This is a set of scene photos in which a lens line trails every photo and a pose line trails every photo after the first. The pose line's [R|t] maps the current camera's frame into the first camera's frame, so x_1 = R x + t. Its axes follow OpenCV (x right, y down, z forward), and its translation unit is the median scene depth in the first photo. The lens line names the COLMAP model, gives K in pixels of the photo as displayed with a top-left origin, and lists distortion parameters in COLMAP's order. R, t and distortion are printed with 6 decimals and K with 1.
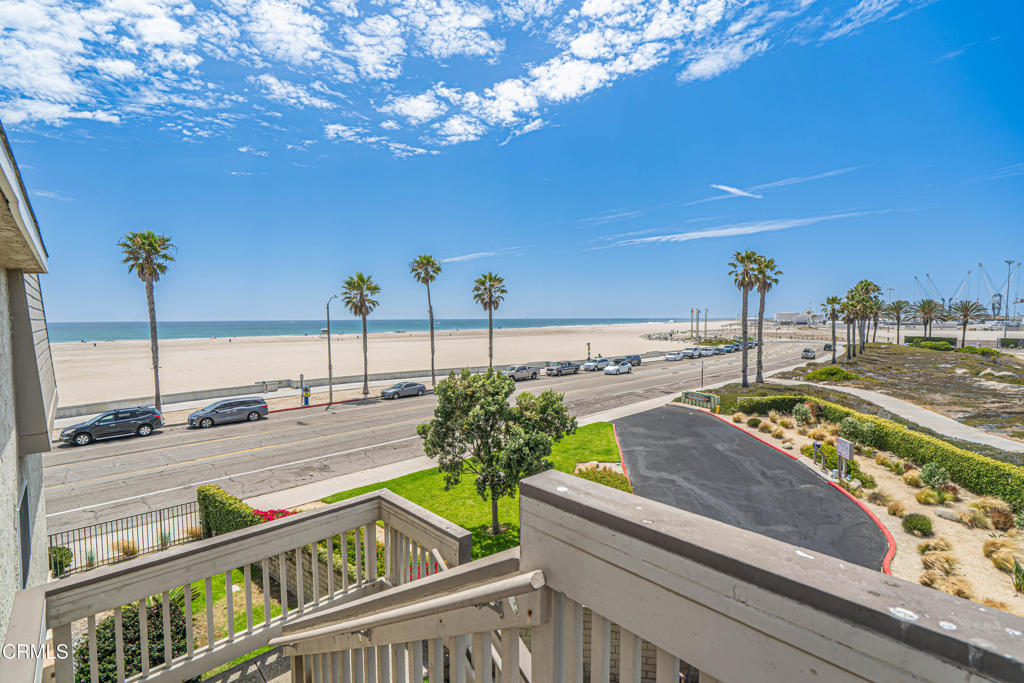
lens RADIAL K [[465.9, 0, 511.5], [0, 465.9, 344.9], [0, 0, 1]] dist [0.002816, 0.000619]
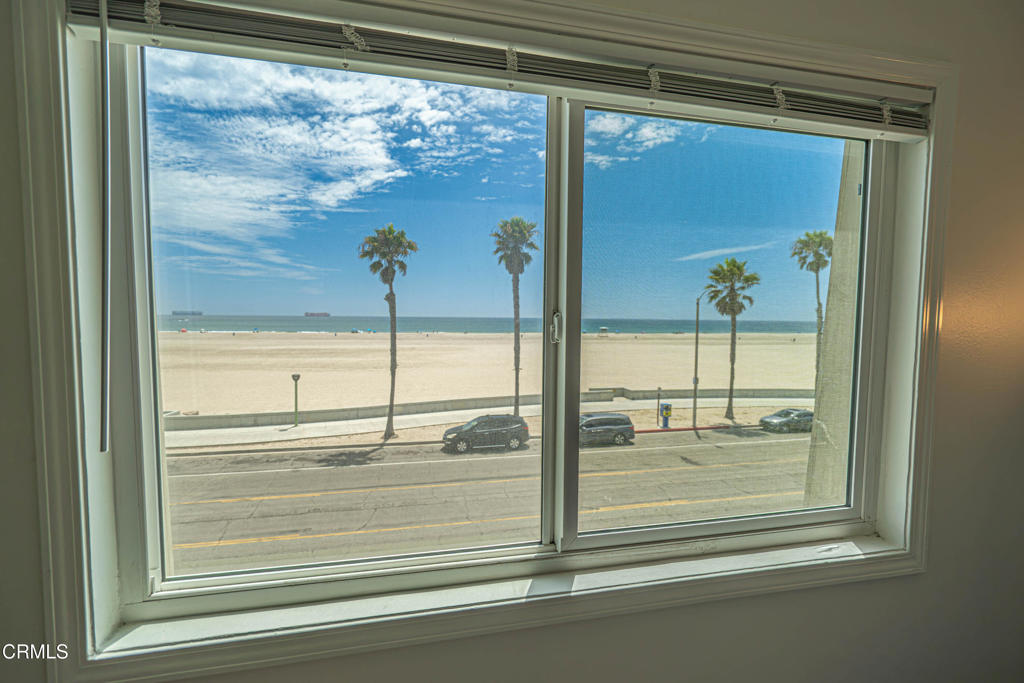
lens RADIAL K [[465.9, 0, 512.5], [0, 465.9, 342.0], [0, 0, 1]] dist [0.002816, 0.000619]
pose [[0.863846, 0.043720, -0.501855, -0.265421], [-0.046229, 0.998903, 0.007447, -0.008369], [0.501630, 0.016767, 0.864920, 0.179444]]
